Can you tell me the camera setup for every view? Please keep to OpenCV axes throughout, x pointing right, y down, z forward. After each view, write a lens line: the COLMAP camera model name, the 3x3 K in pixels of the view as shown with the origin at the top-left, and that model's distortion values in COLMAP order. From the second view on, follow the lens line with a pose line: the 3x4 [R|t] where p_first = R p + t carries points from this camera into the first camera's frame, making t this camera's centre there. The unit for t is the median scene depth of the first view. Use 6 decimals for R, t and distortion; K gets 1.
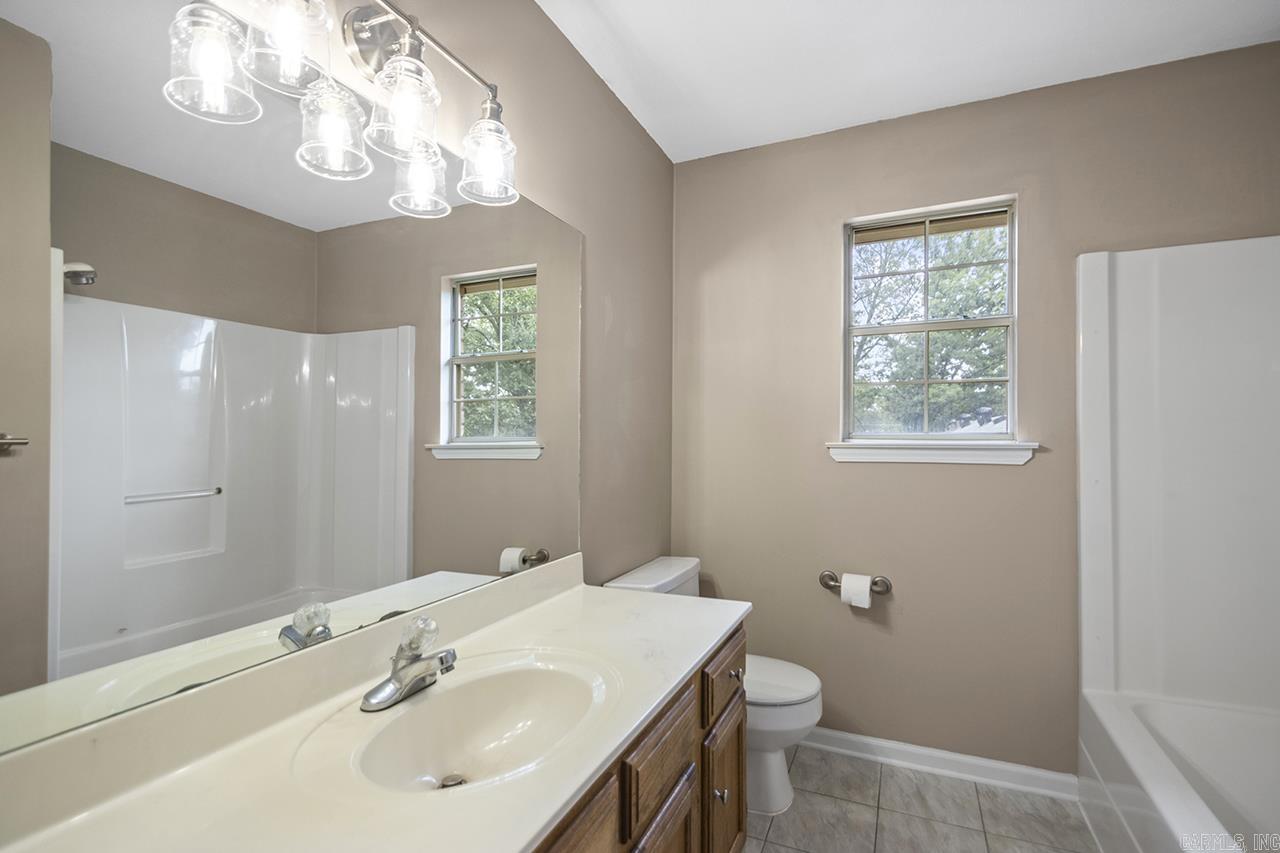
lens RADIAL K [[592.9, 0, 650.2], [0, 592.9, 436.2], [0, 0, 1]] dist [0.039495, -0.015979]
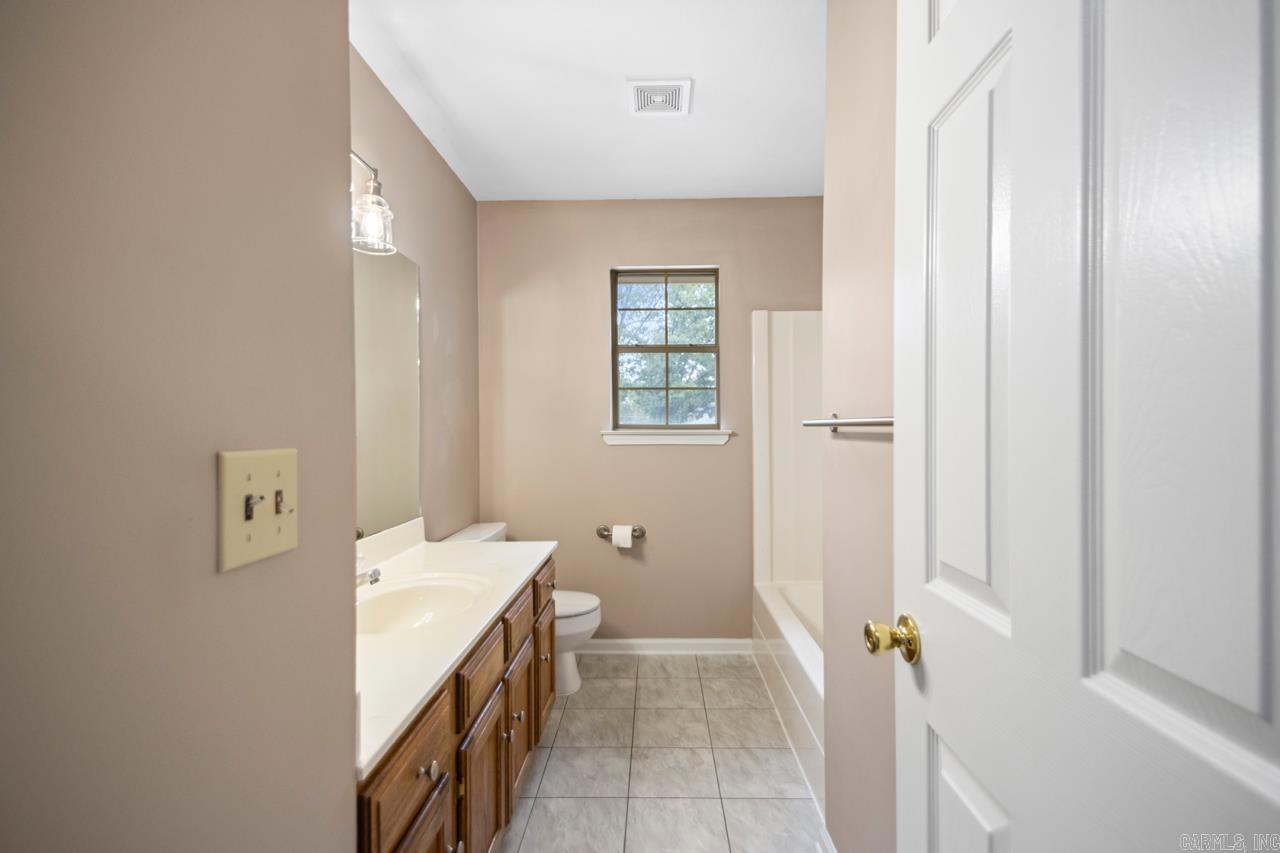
lens RADIAL K [[592.9, 0, 650.2], [0, 592.9, 436.2], [0, 0, 1]] dist [0.039495, -0.015979]
pose [[0.921144, -0.009533, 0.389106, -0.147890], [0.003864, 0.999875, 0.015350, 0.002726], [-0.389204, -0.012636, 0.921065, -0.336147]]
